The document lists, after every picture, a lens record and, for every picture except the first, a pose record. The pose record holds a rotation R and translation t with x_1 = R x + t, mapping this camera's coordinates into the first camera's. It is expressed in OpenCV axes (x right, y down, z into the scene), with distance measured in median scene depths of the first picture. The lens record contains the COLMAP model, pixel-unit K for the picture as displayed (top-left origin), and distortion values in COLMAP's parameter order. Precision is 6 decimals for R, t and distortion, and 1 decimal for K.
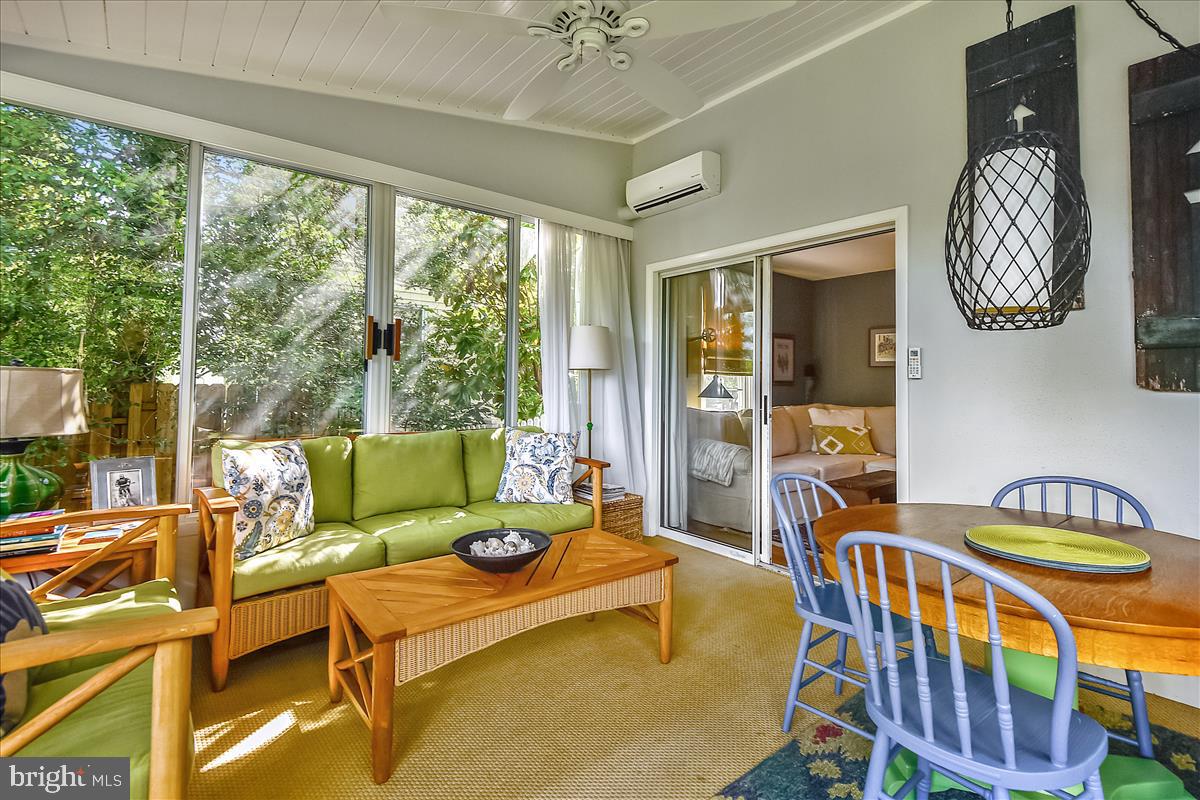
lens RADIAL K [[555.7, 0, 604.1], [0, 555.7, 389.3], [0, 0, 1]] dist [-0.020945, -0.000641]
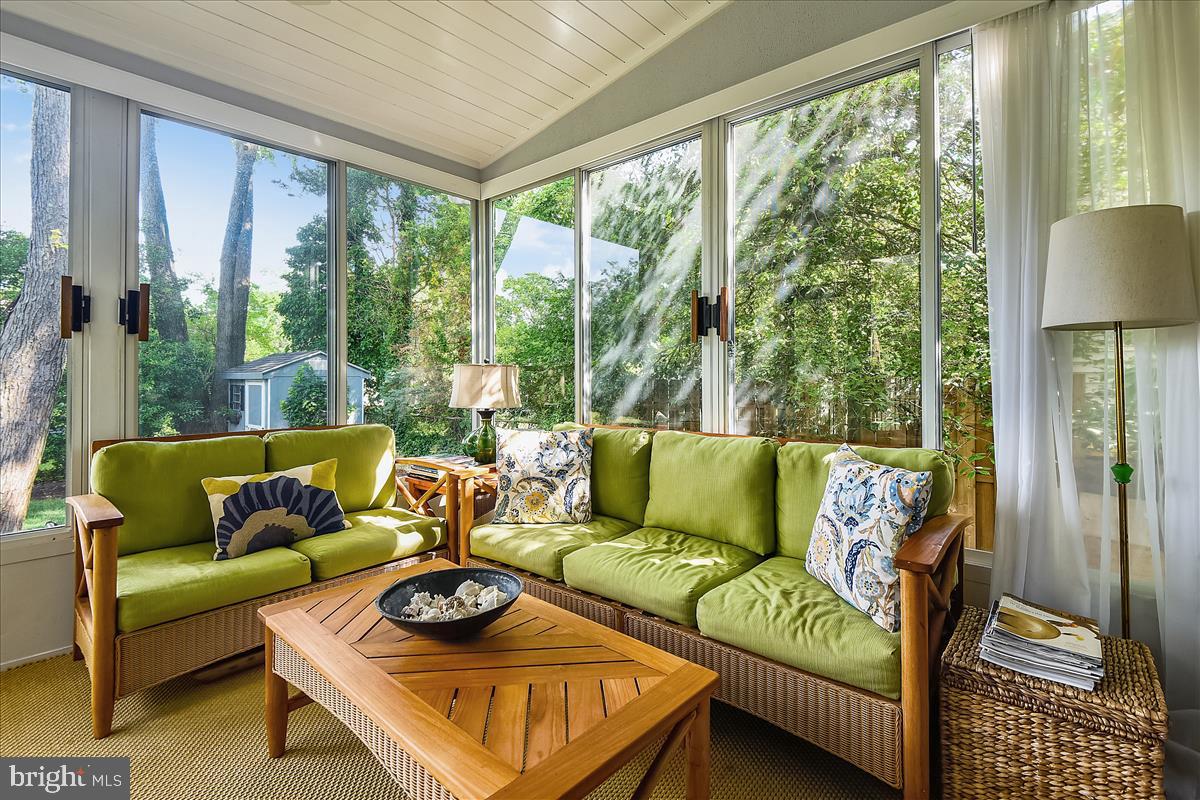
lens RADIAL K [[555.7, 0, 604.1], [0, 555.7, 389.3], [0, 0, 1]] dist [-0.020945, -0.000641]
pose [[0.154567, 0.020490, -0.987770, 0.350937], [-0.001035, 0.999788, 0.020577, 0.002446], [0.987982, -0.002159, 0.154555, 0.709527]]
